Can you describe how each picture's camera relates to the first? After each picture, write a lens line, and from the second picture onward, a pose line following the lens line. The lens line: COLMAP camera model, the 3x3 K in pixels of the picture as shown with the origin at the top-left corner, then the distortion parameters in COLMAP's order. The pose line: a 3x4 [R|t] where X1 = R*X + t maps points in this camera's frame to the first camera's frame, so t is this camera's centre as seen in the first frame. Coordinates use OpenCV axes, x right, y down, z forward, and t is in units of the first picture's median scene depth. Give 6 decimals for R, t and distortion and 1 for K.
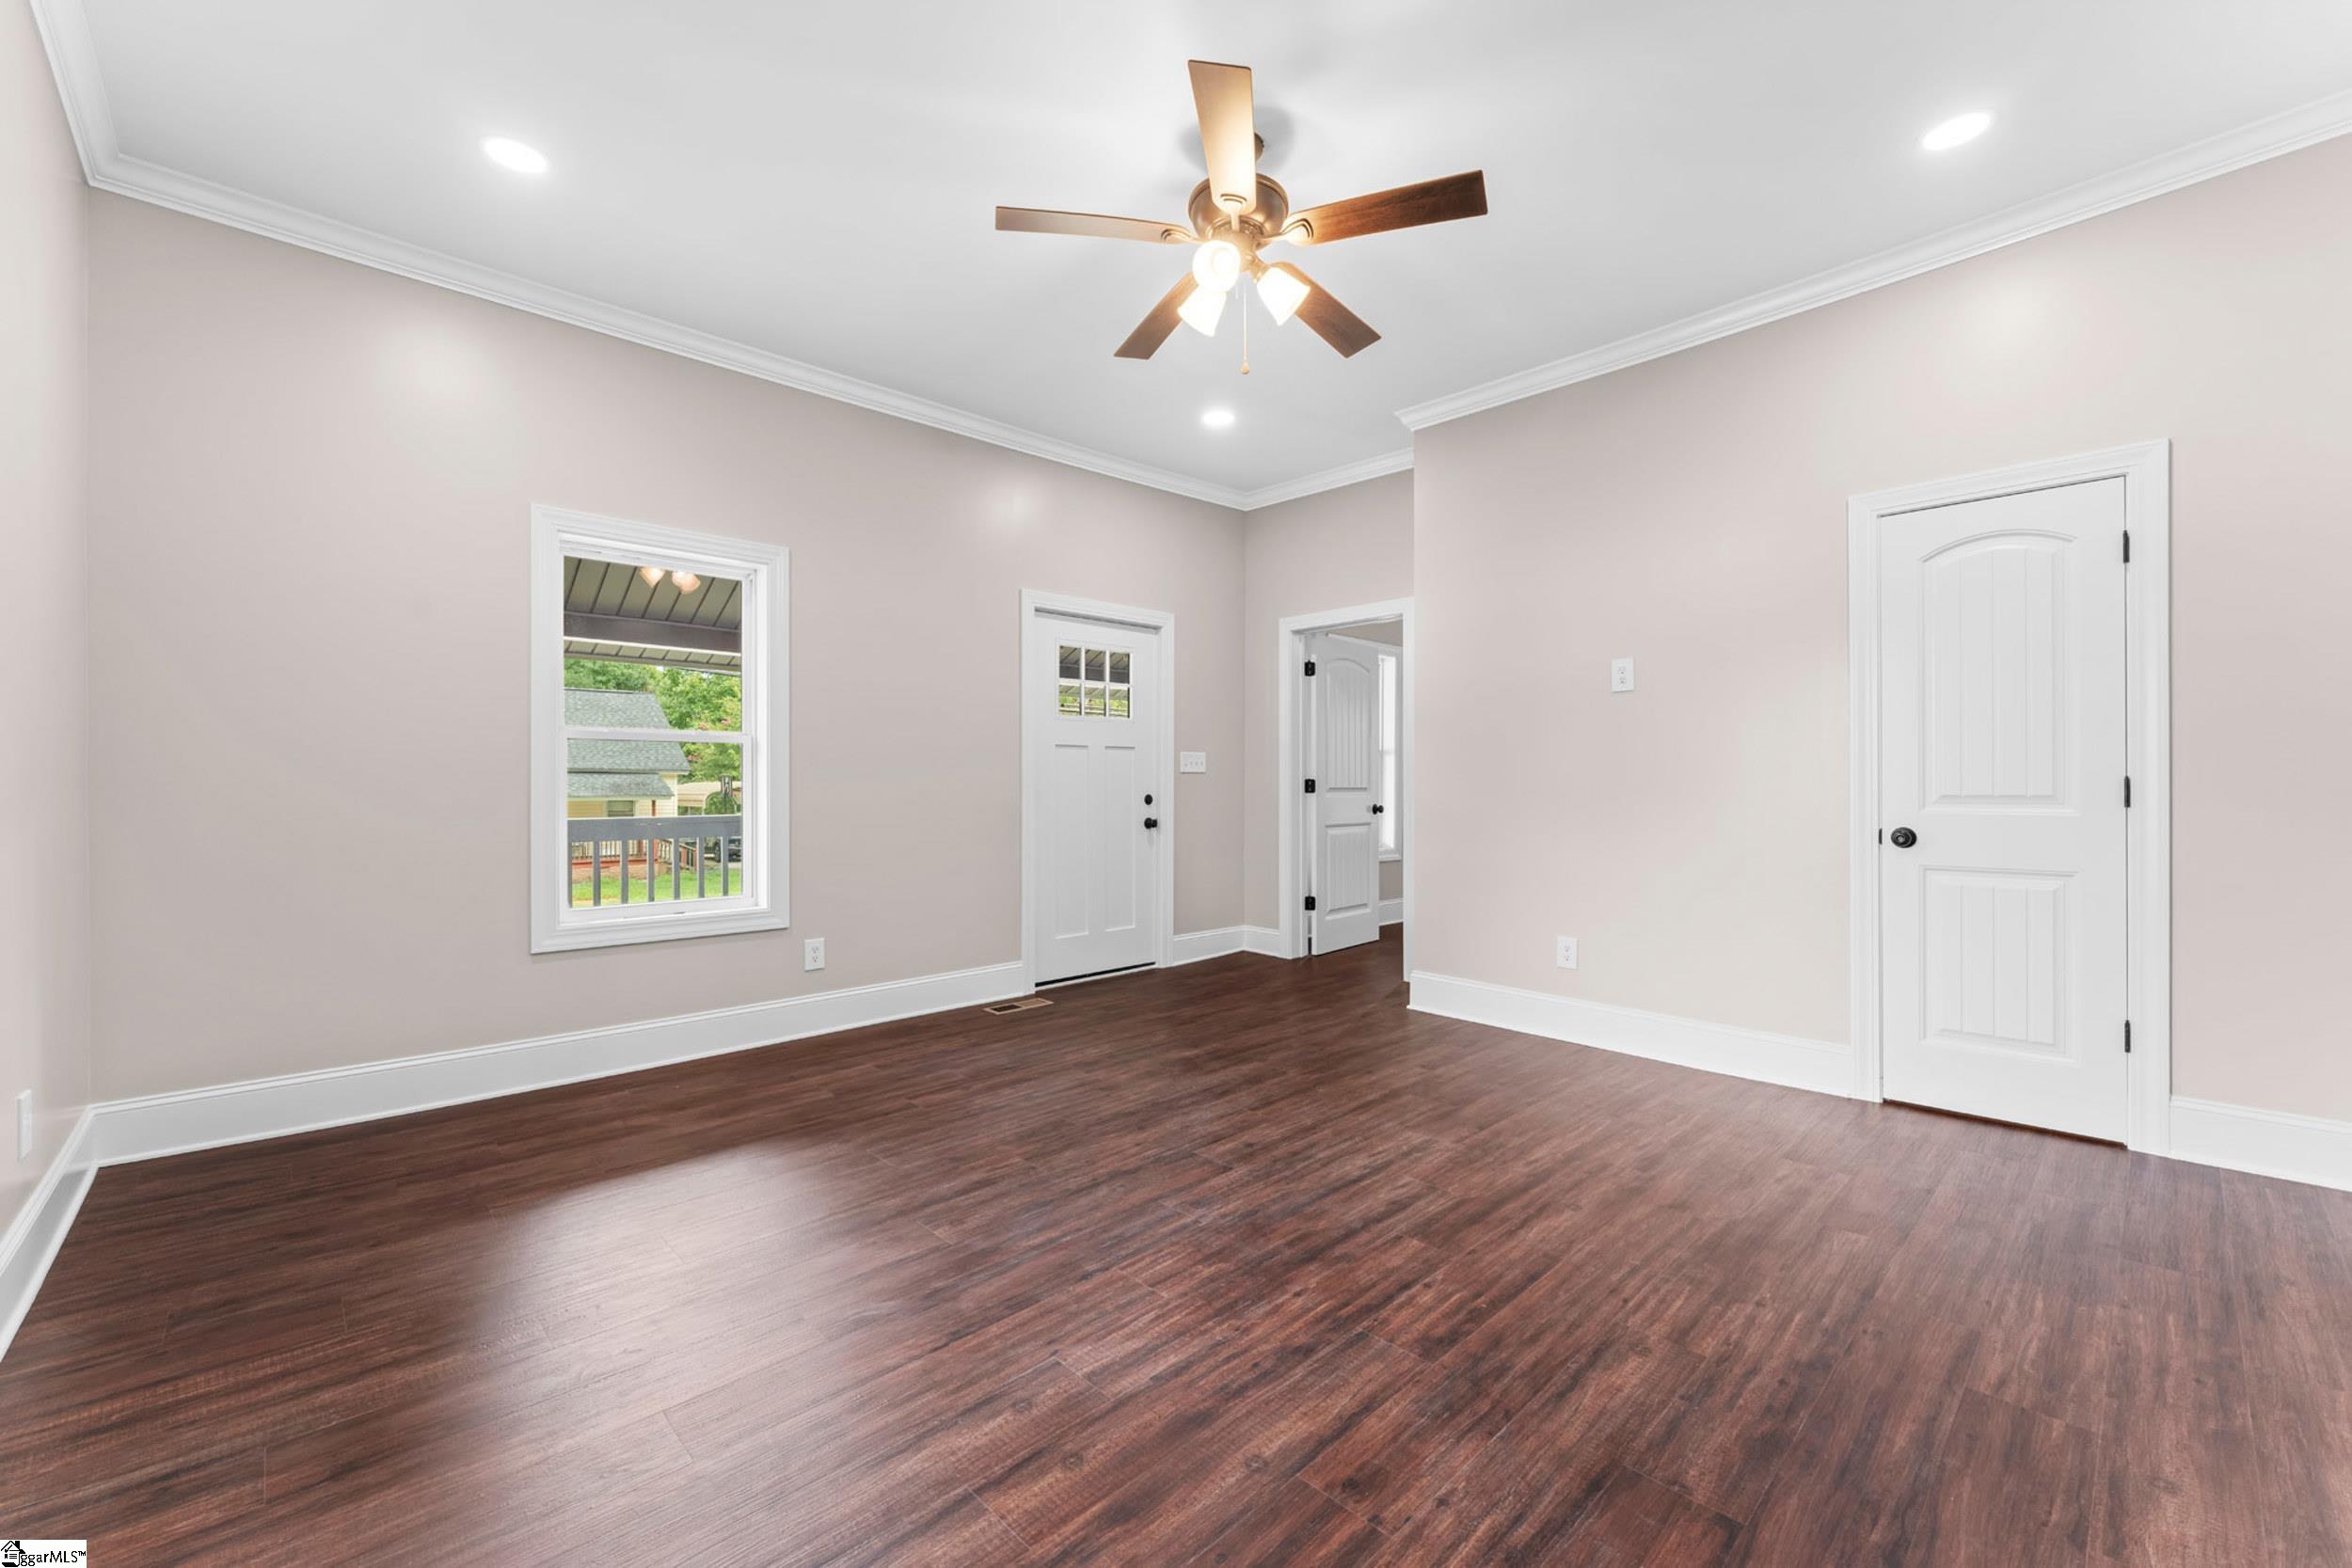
lens RADIAL K [[947.2, 0, 1190.1], [0, 947.2, 776.0], [0, 0, 1]] dist [0.000931, 0.000154]
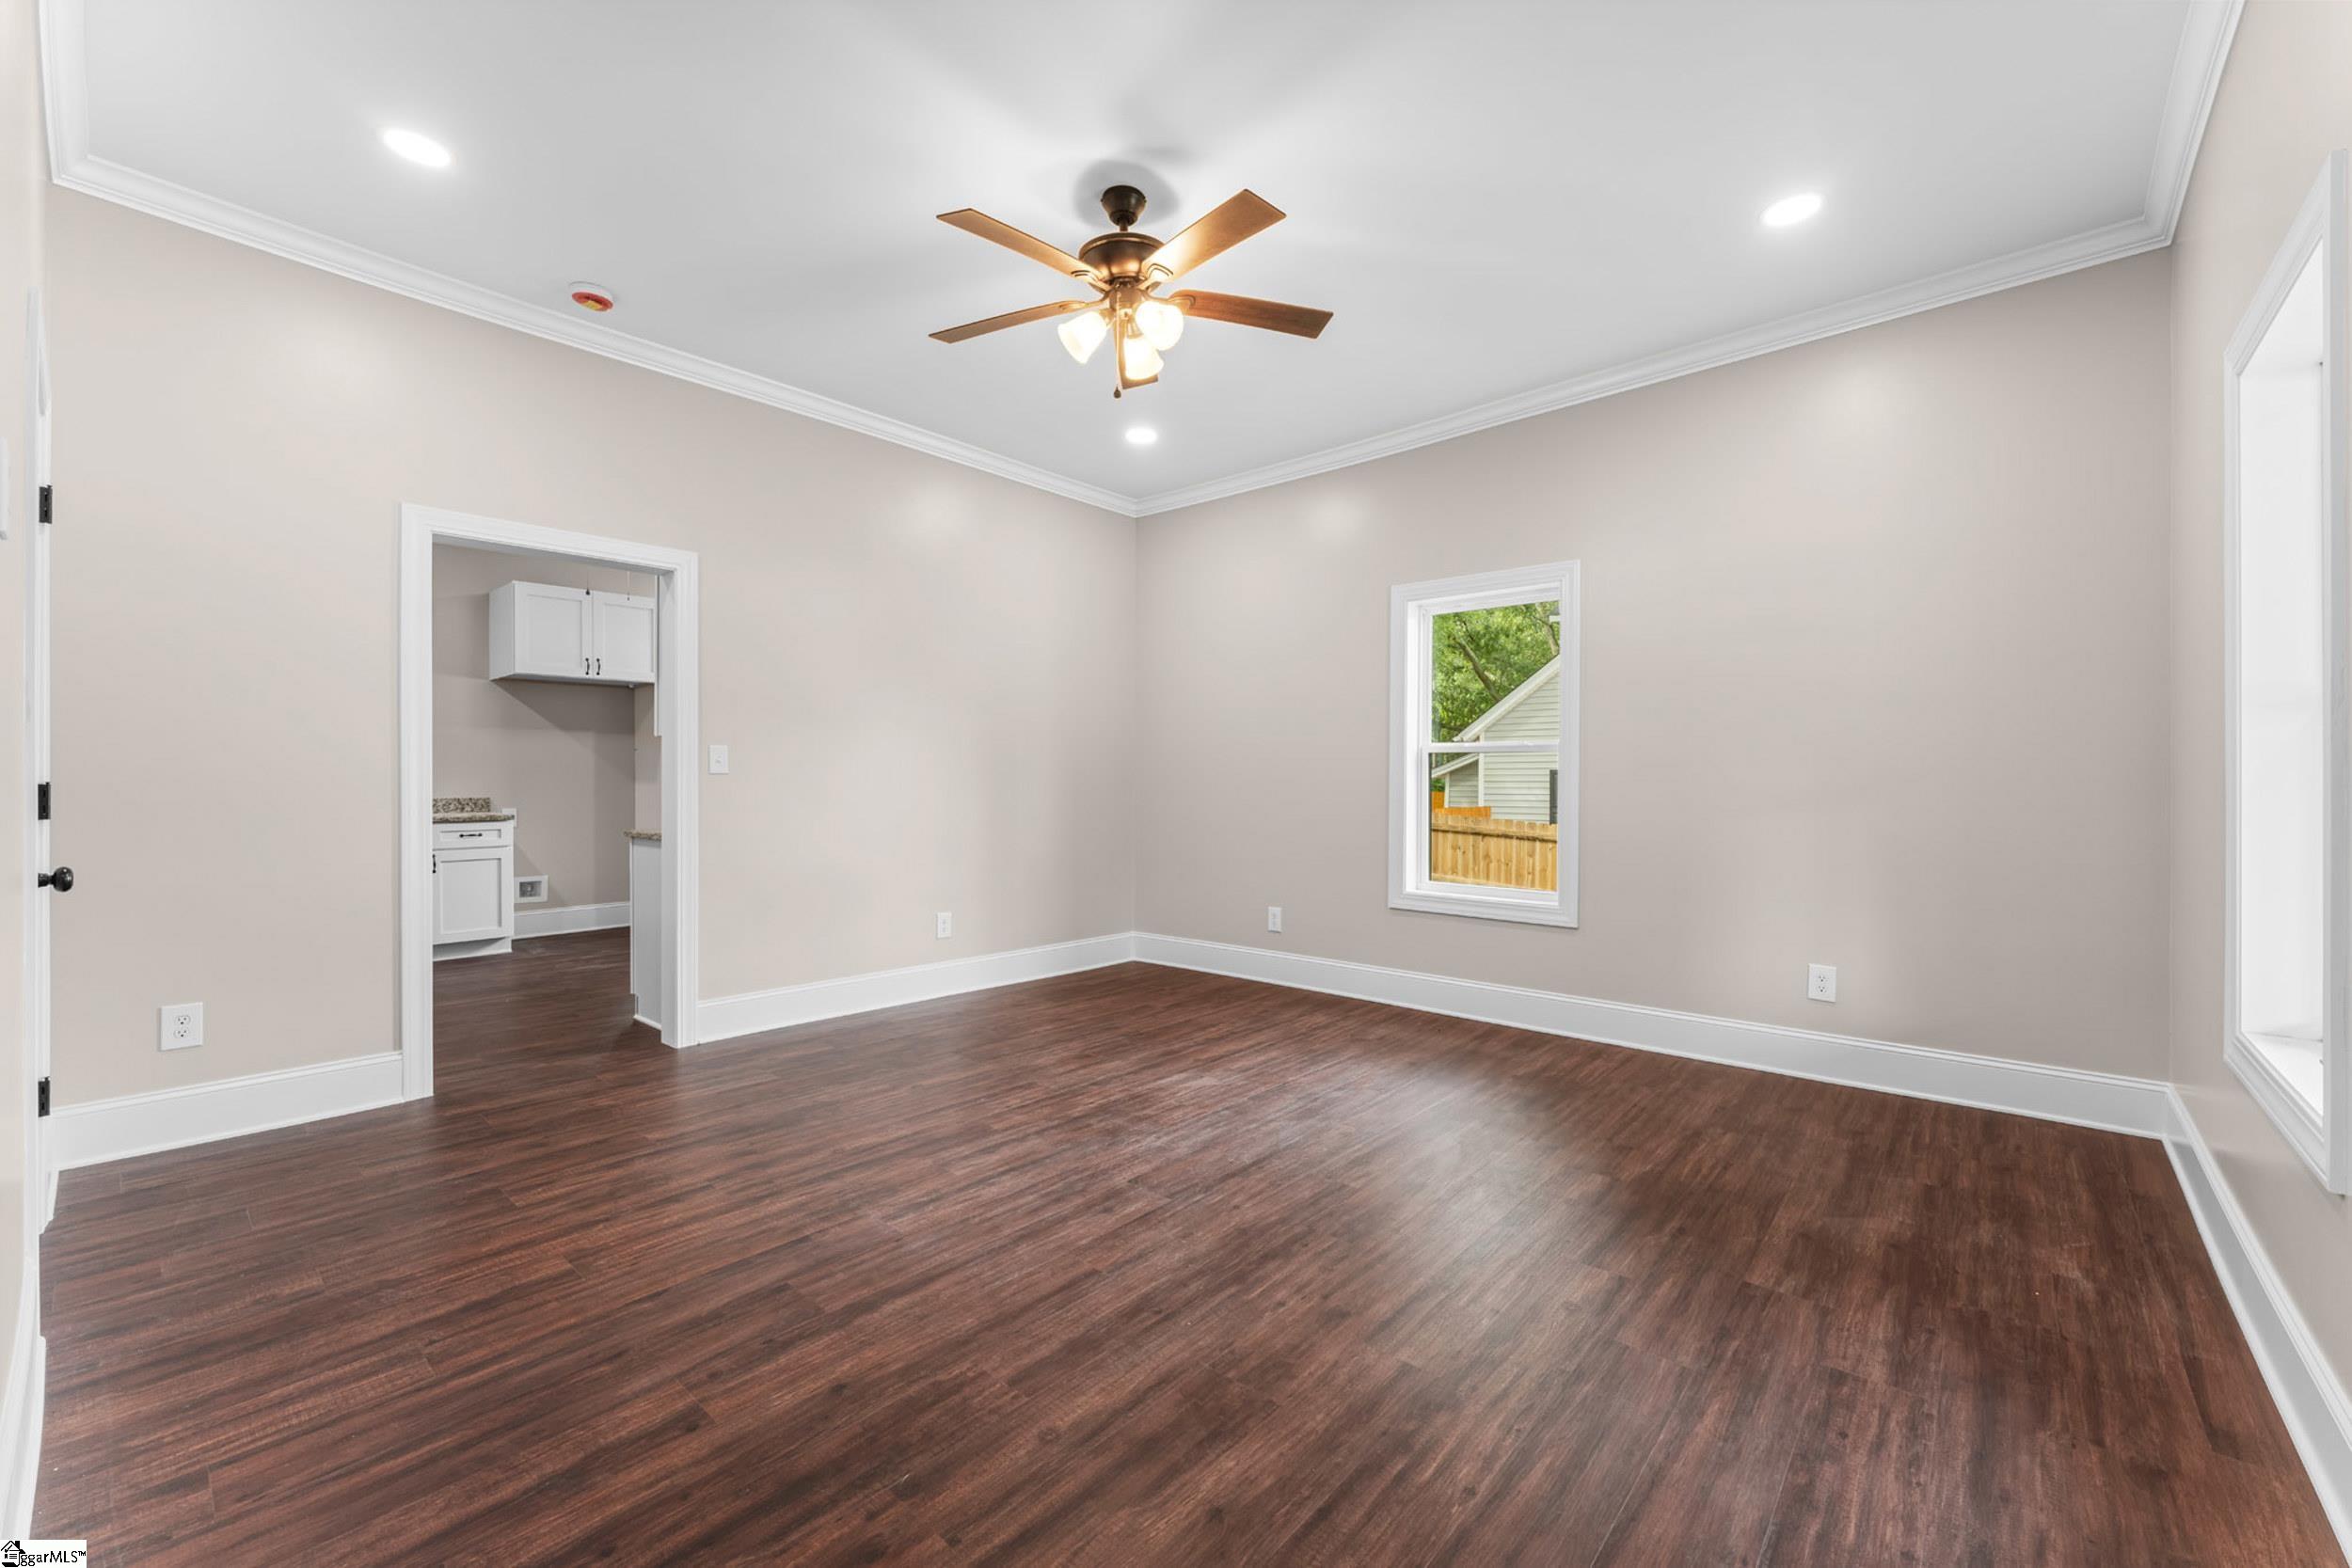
lens RADIAL K [[947.2, 0, 1175.7], [0, 947.2, 787.3], [0, 0, 1]] dist [0.000931, 0.000154]
pose [[-0.997079, 0.000138, -0.076380, 0.072982], [0.000068, 1.000000, 0.000923, 0.003470], [0.076380, 0.000915, -0.997078, 2.048298]]
